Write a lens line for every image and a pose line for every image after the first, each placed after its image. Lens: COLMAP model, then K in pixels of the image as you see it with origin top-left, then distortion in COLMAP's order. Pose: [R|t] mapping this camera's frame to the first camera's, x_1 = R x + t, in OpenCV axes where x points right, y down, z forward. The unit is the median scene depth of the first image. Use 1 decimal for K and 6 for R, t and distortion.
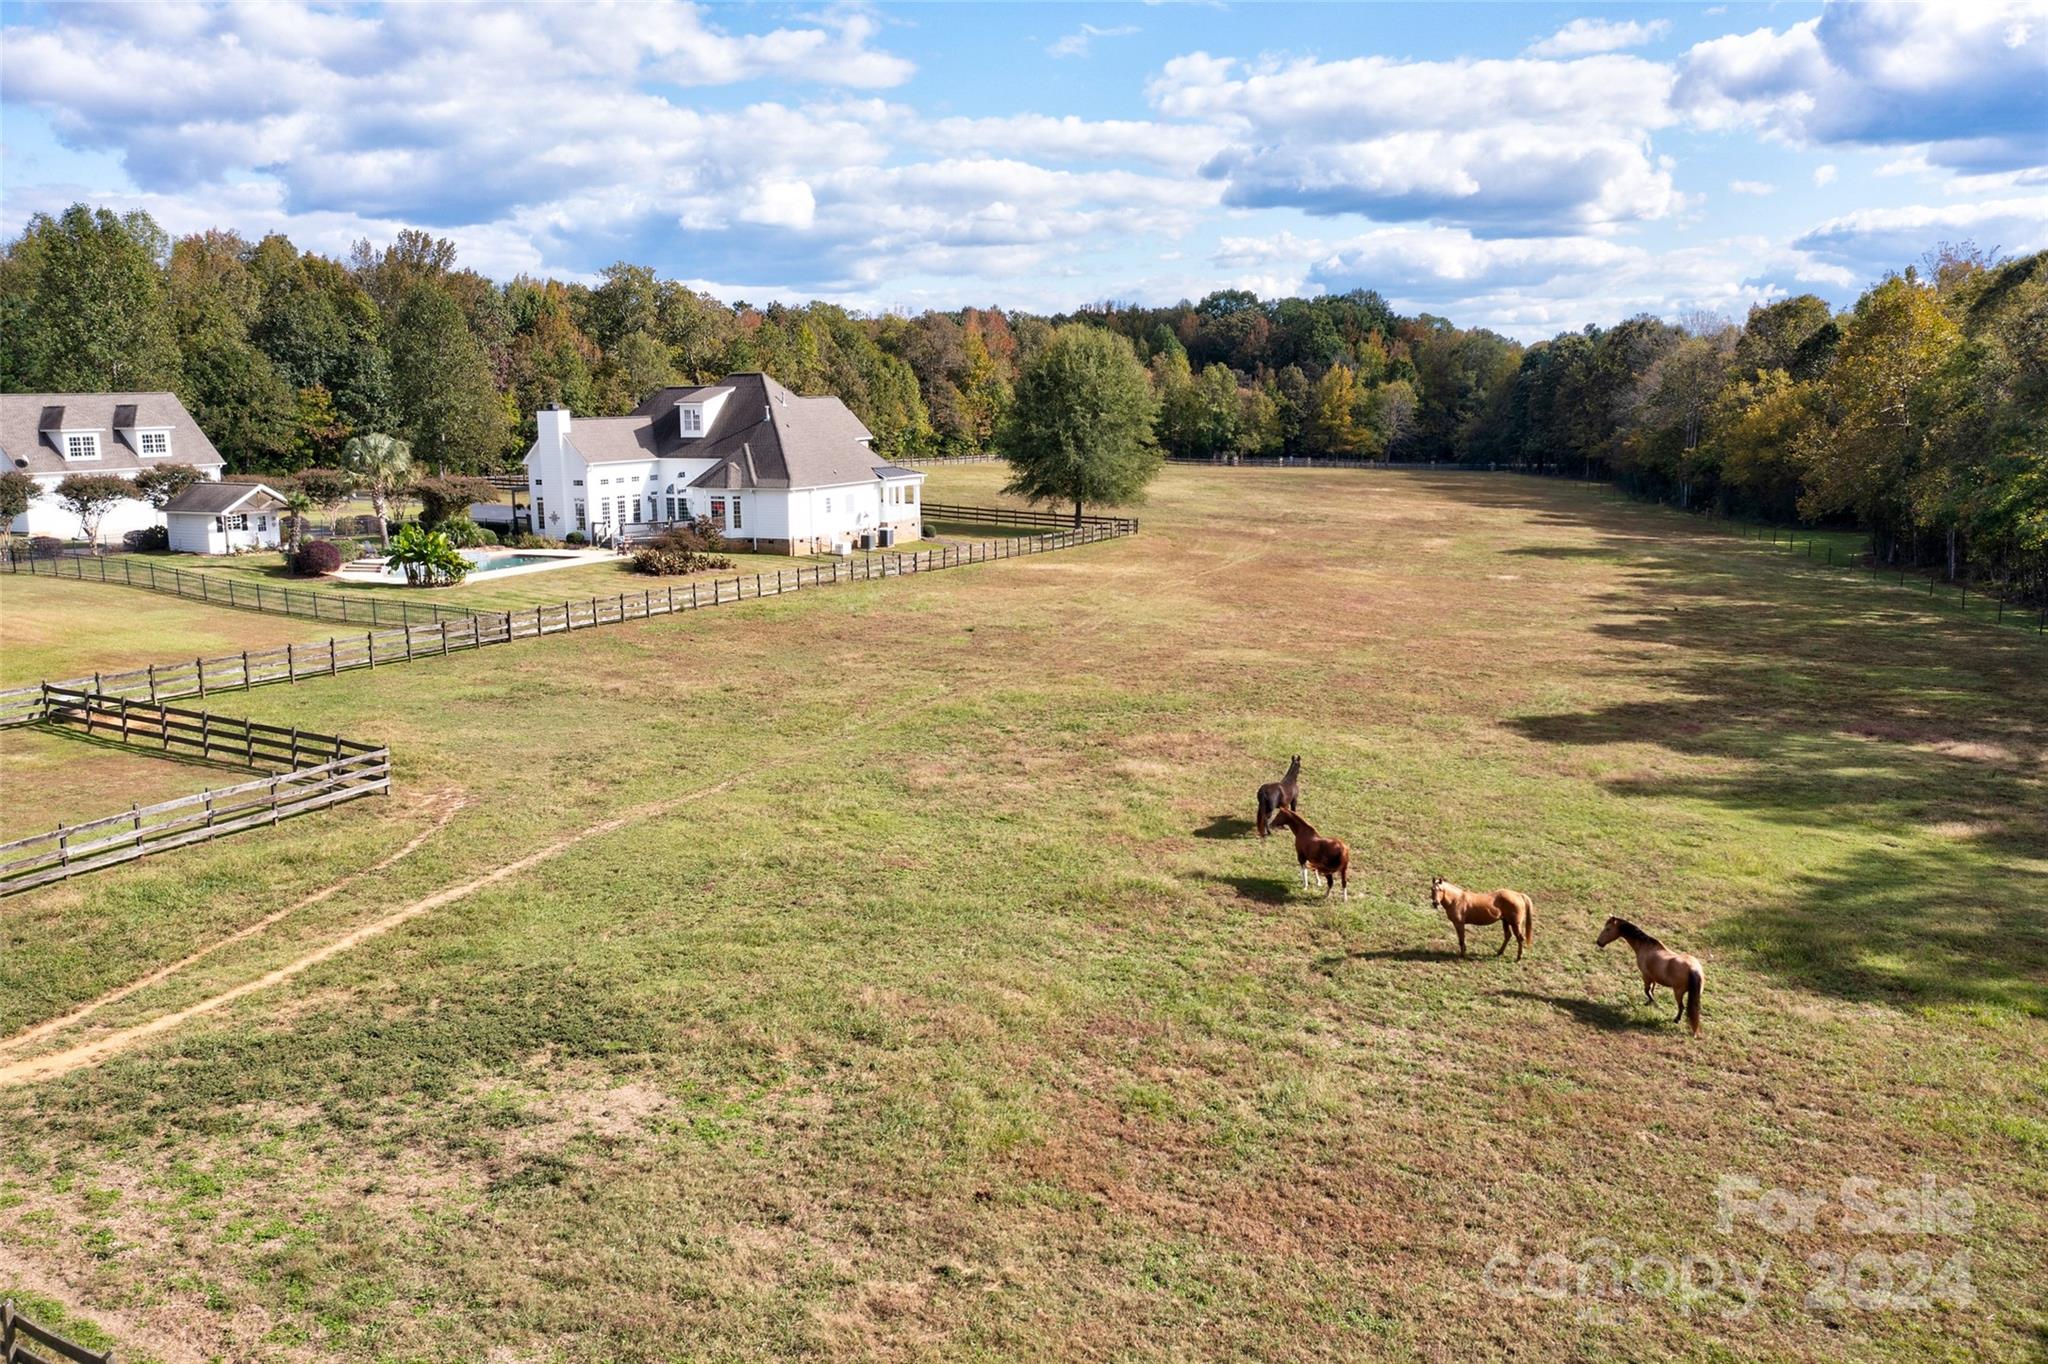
lens RADIAL K [[1593.4, 0, 1008.7], [0, 1593.4, 686.2], [0, 0, 1]] dist [-0.036657, 0.040924]
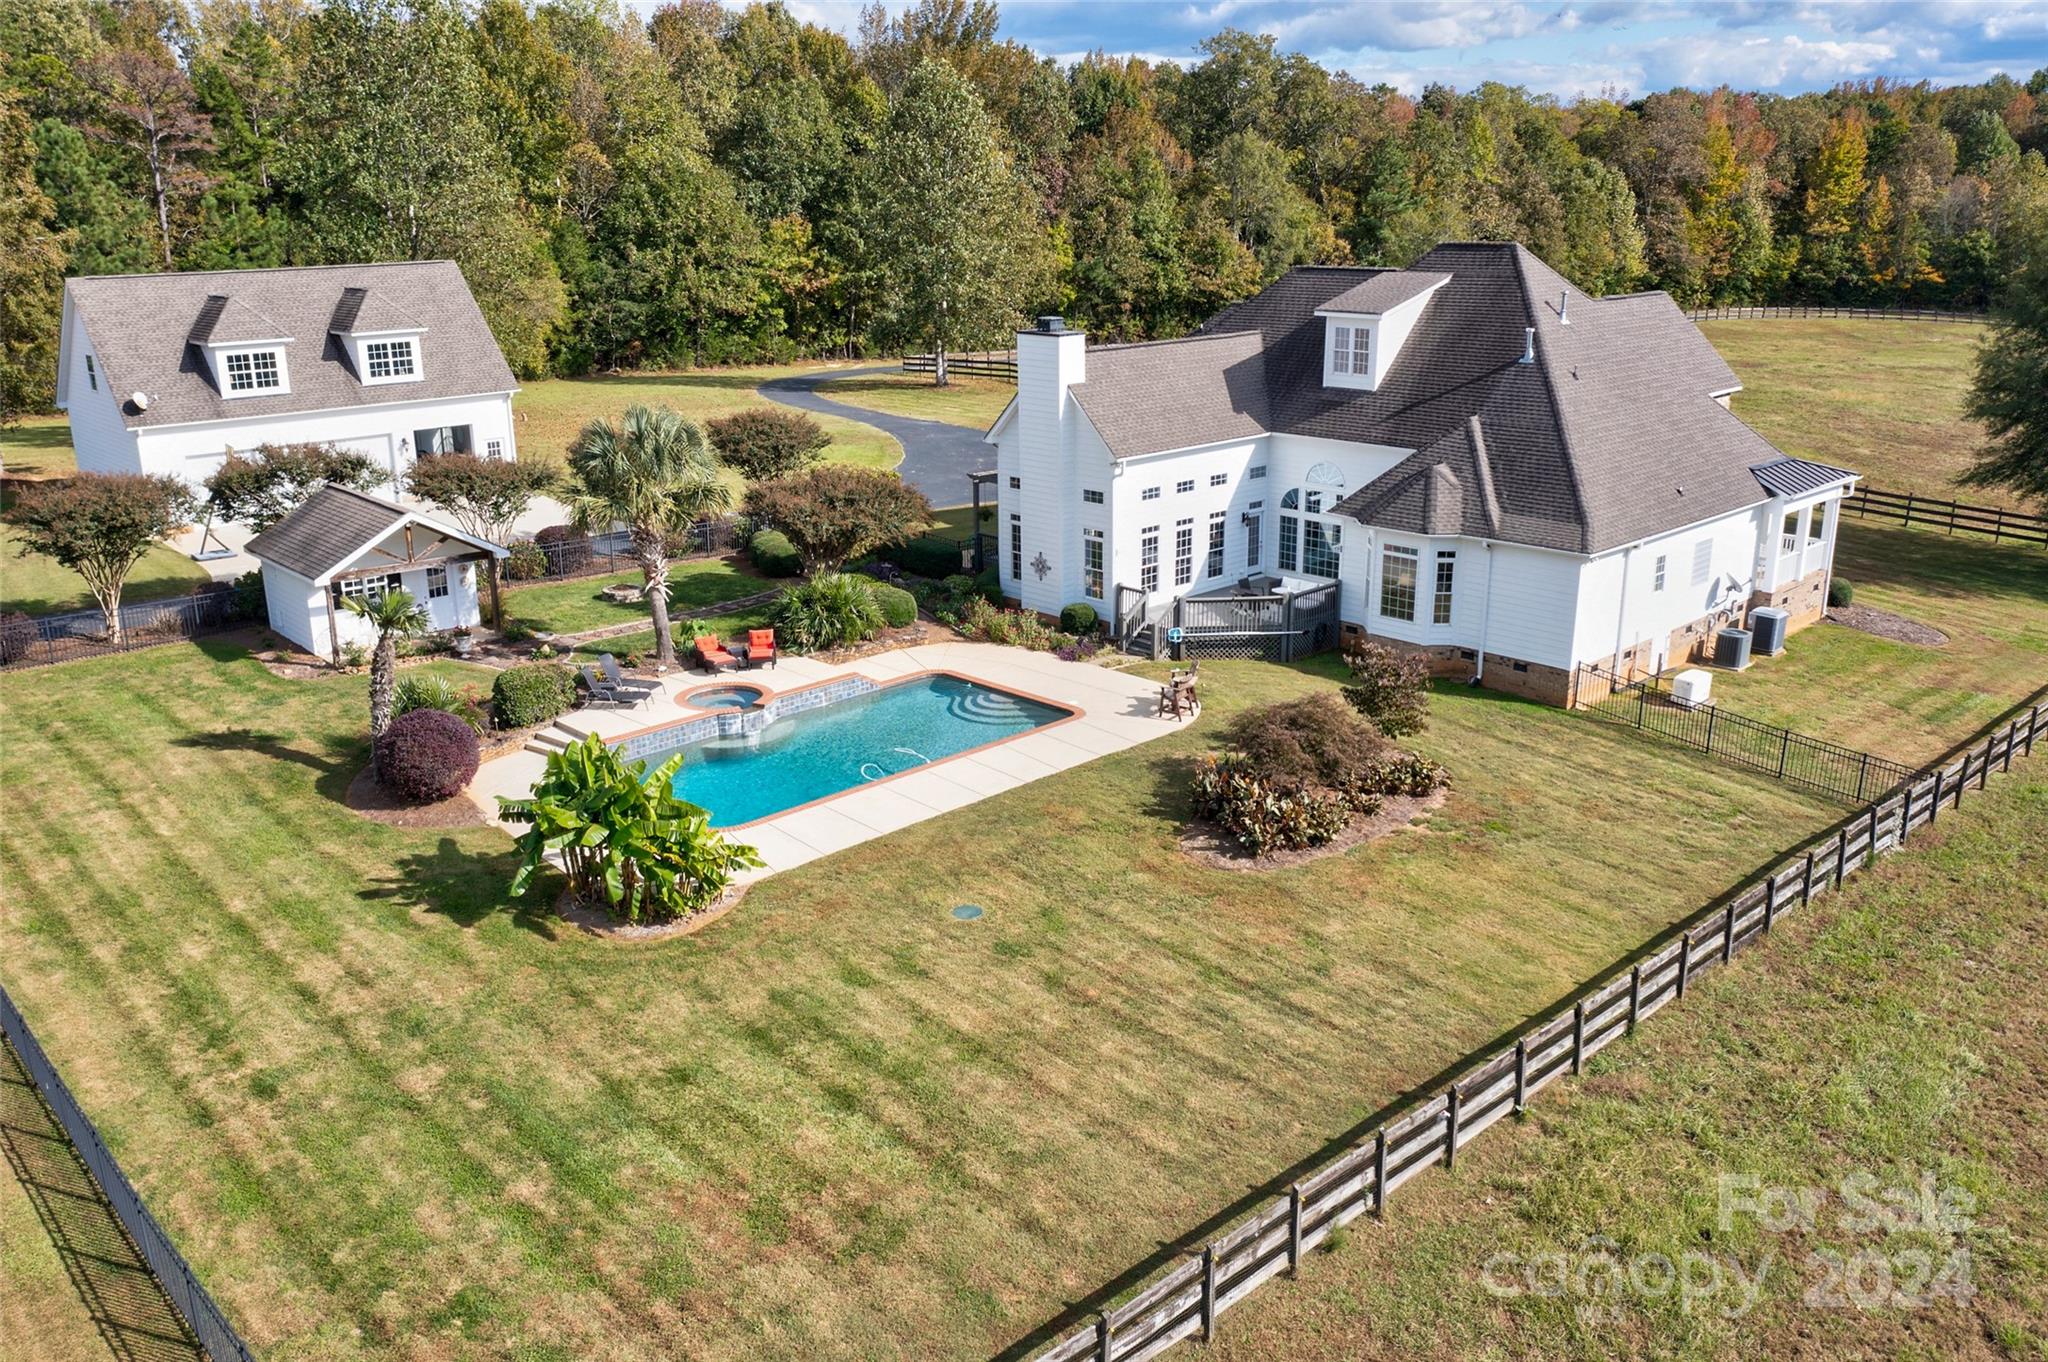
lens RADIAL K [[1593.4, 0, 1008.7], [0, 1593.4, 685.2], [0, 0, 1]] dist [-0.036657, 0.040924]
pose [[0.934555, 0.105567, -0.339798, -0.124468], [-0.062935, 0.988960, 0.134155, -0.125669], [0.350209, -0.103990, 0.930881, 0.525475]]
